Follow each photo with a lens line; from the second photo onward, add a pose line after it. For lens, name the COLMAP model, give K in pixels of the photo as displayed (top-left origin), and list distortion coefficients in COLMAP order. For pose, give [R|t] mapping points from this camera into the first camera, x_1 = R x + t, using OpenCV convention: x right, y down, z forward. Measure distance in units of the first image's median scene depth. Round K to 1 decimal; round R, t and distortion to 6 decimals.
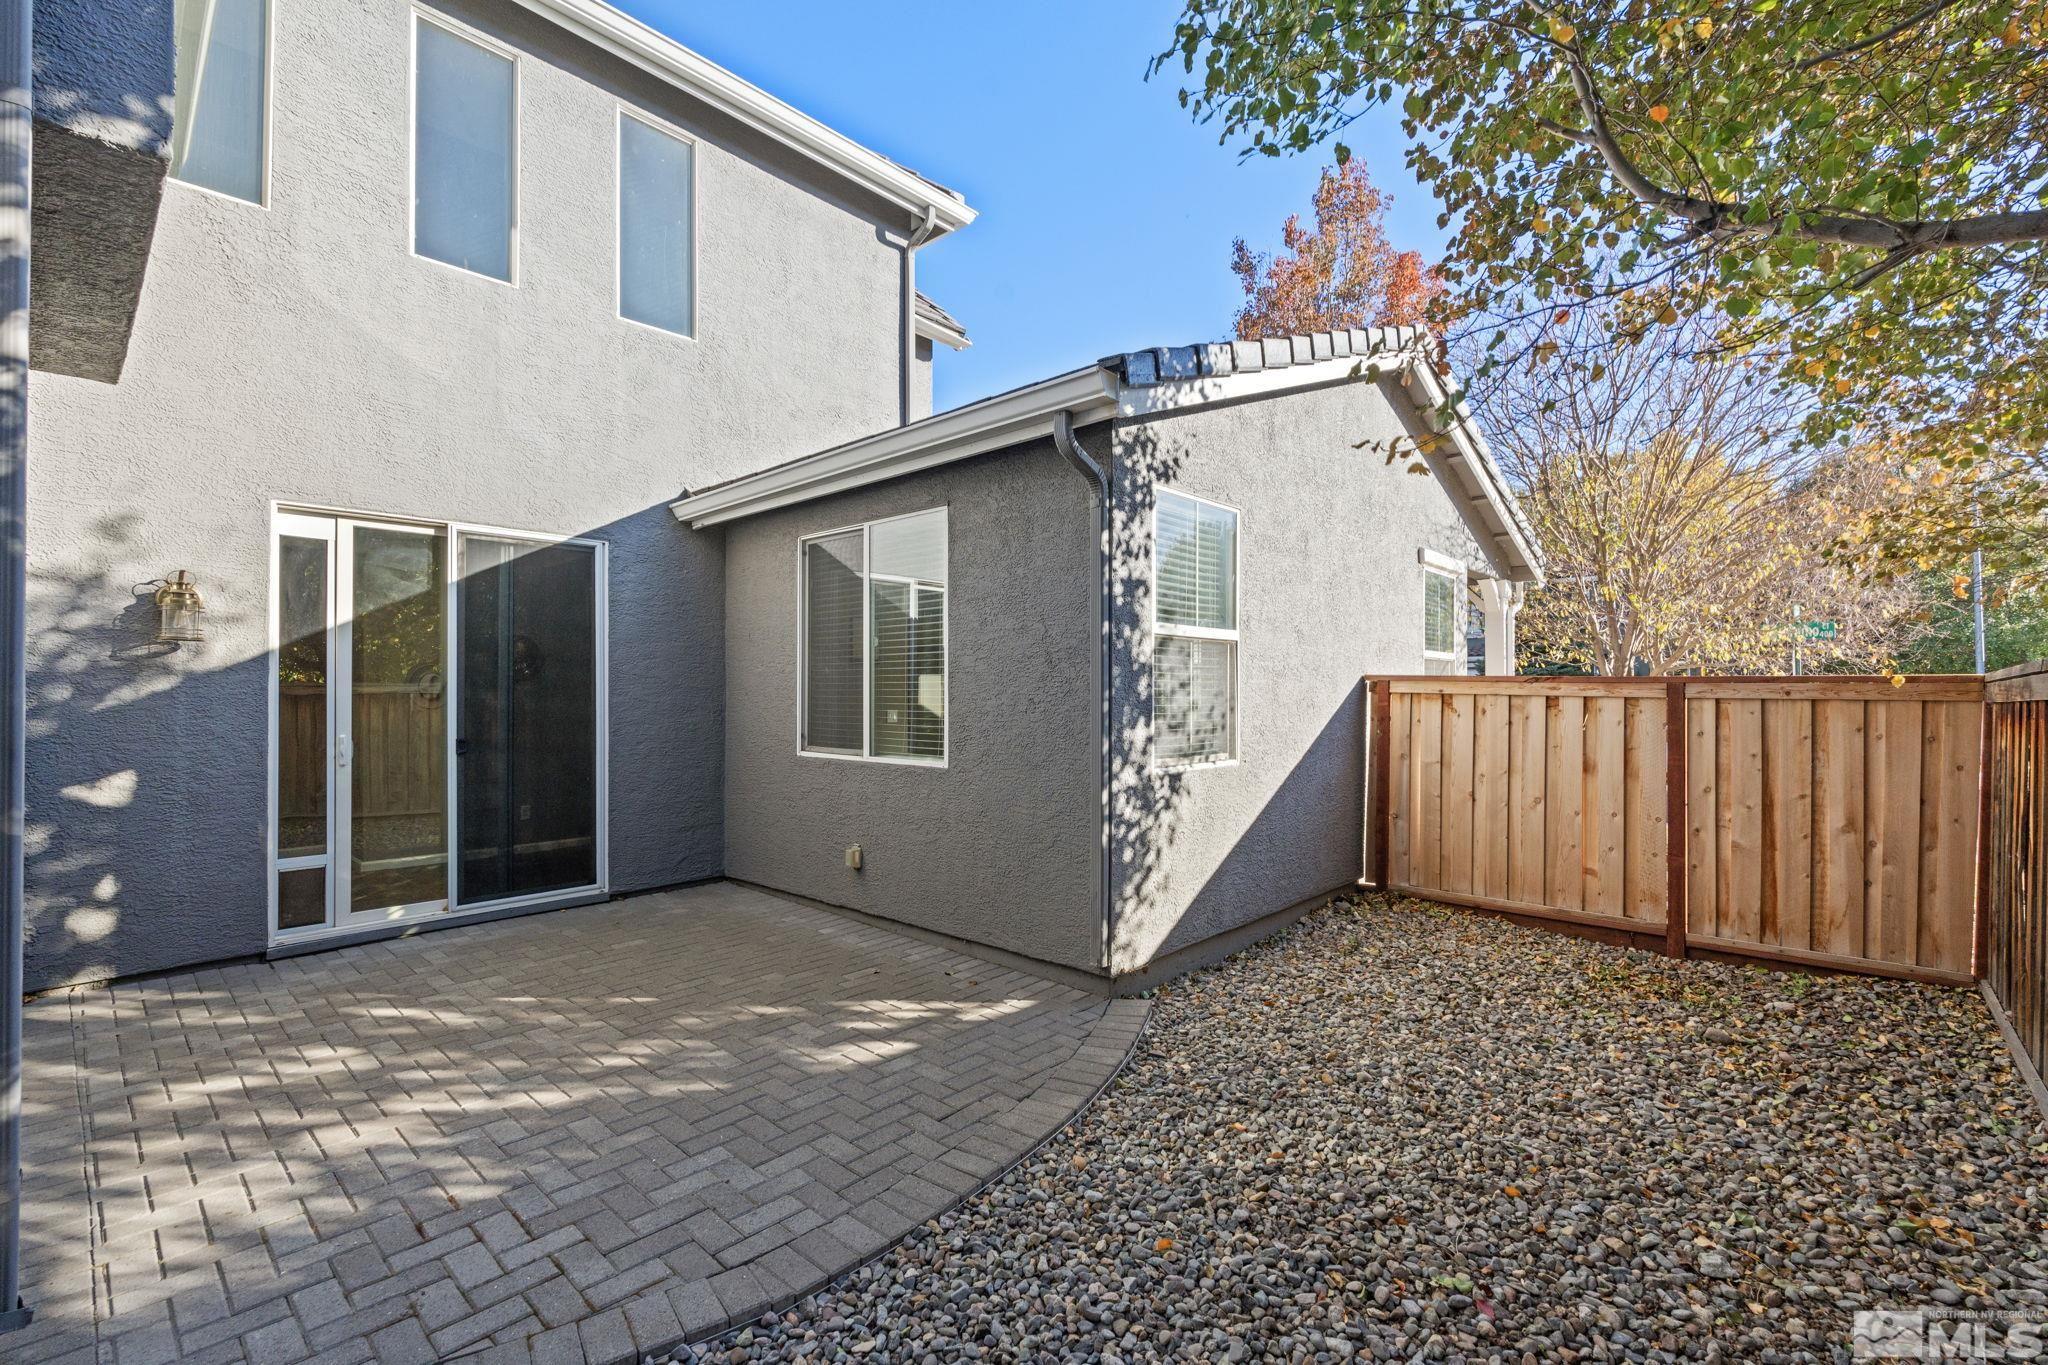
lens RADIAL K [[894.8, 0, 1016.6], [0, 894.8, 689.7], [0, 0, 1]] dist [-0.005245, 0.000544]
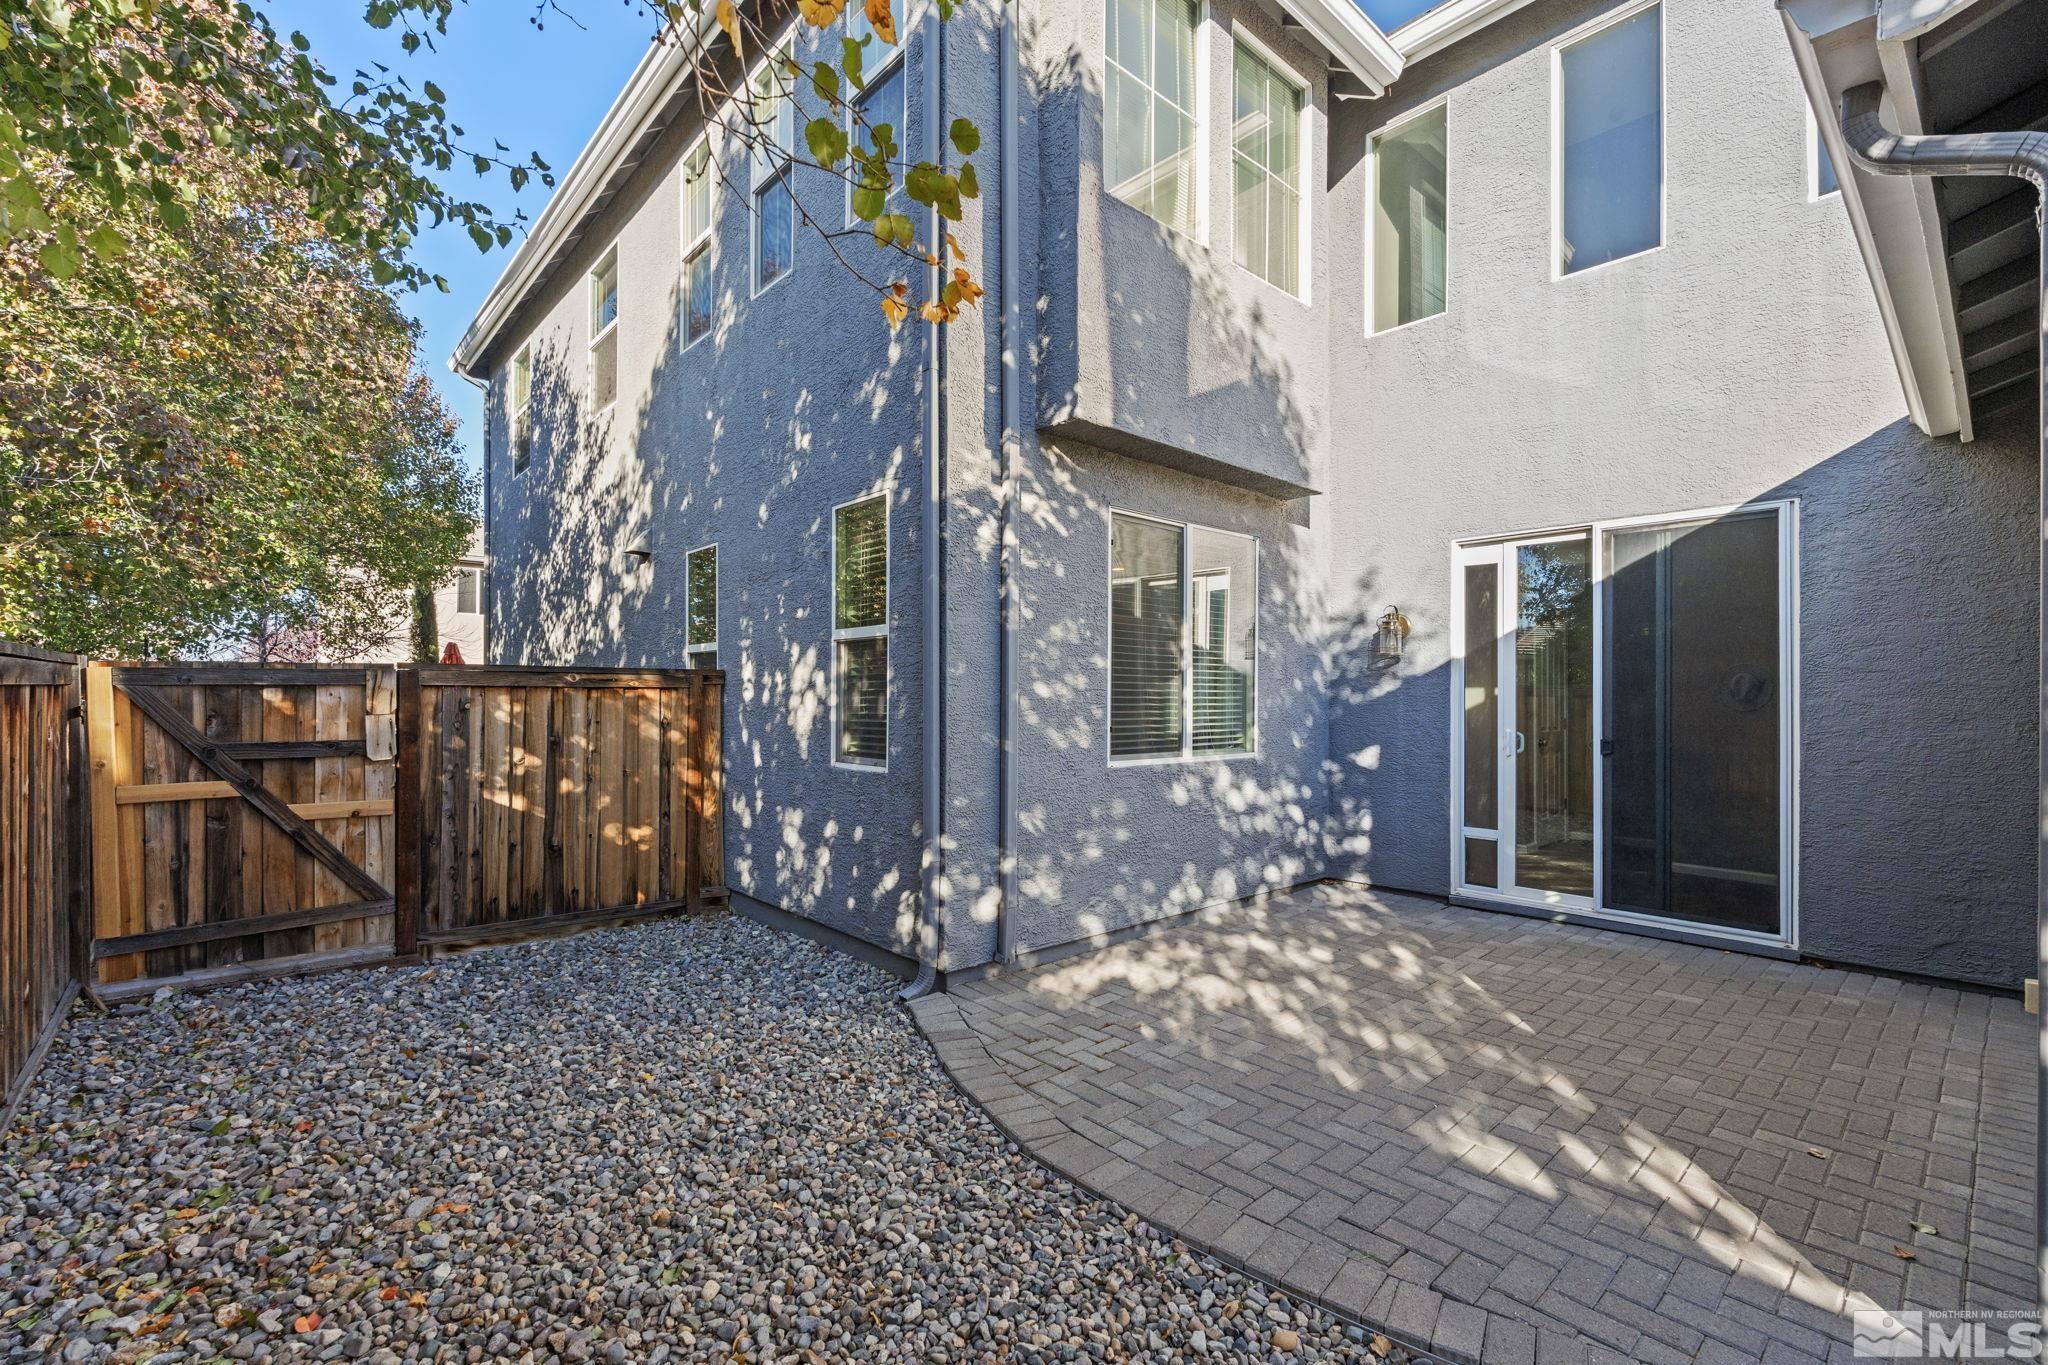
lens RADIAL K [[894.8, 0, 1018.7], [0, 894.8, 690.9], [0, 0, 1]] dist [-0.005245, 0.000544]
pose [[-0.103977, -0.005465, -0.994565, 0.559033], [-0.002477, 0.999983, -0.005236, 0.010883], [0.994577, 0.001919, -0.103989, 0.599883]]
